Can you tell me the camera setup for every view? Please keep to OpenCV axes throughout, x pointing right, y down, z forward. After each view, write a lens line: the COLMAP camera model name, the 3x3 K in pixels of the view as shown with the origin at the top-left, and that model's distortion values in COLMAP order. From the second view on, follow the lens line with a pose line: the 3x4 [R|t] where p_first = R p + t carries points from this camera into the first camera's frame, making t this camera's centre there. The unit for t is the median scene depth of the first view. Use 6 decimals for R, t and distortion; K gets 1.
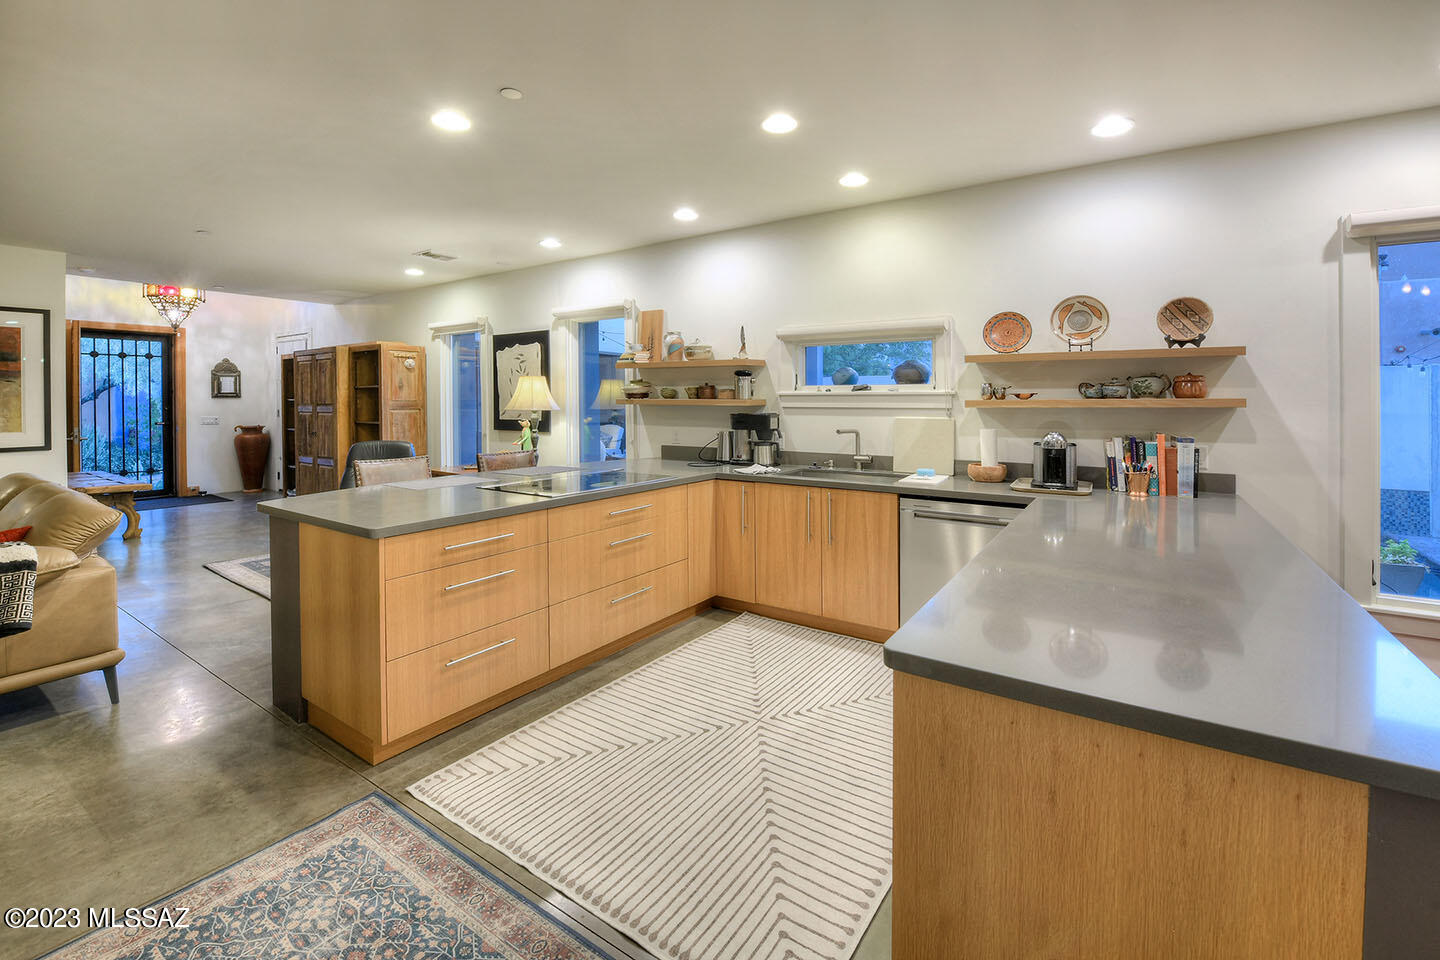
lens RADIAL K [[614.6, 0, 751.9], [0, 614.6, 408.1], [0, 0, 1]] dist [-0.019584, -0.000584]
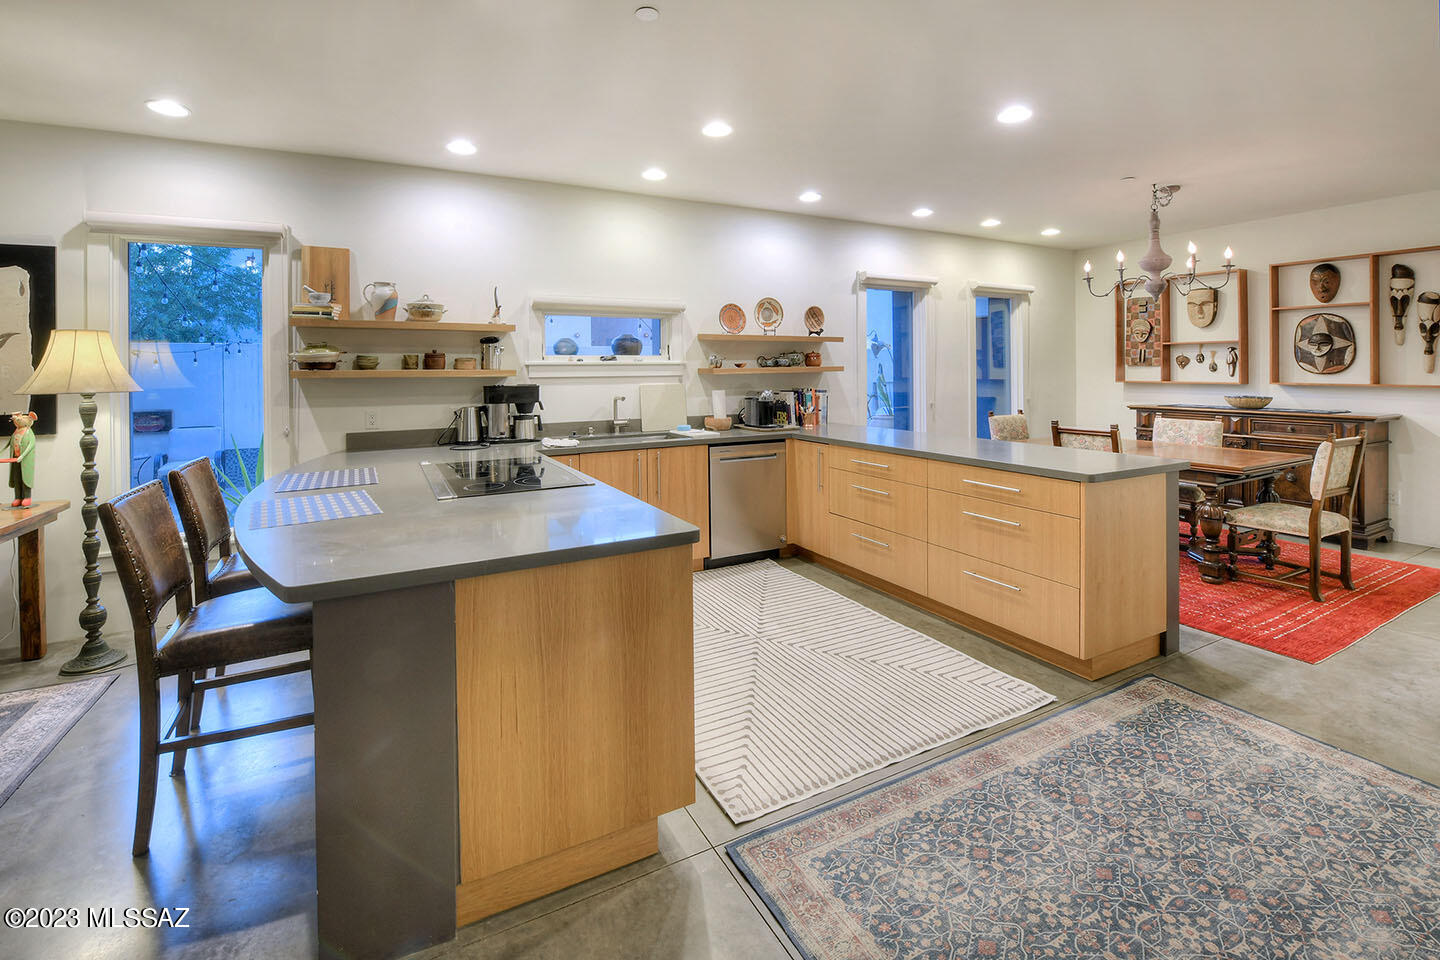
lens RADIAL K [[615.6, 0, 718.3], [0, 615.6, 371.1], [0, 0, 1]] dist [-0.018982, -0.000084]
pose [[0.498124, -0.008116, 0.867068, -0.567889], [0.020733, 0.999782, -0.002553, -0.002801], [-0.866858, 0.019248, 0.498183, 0.249884]]
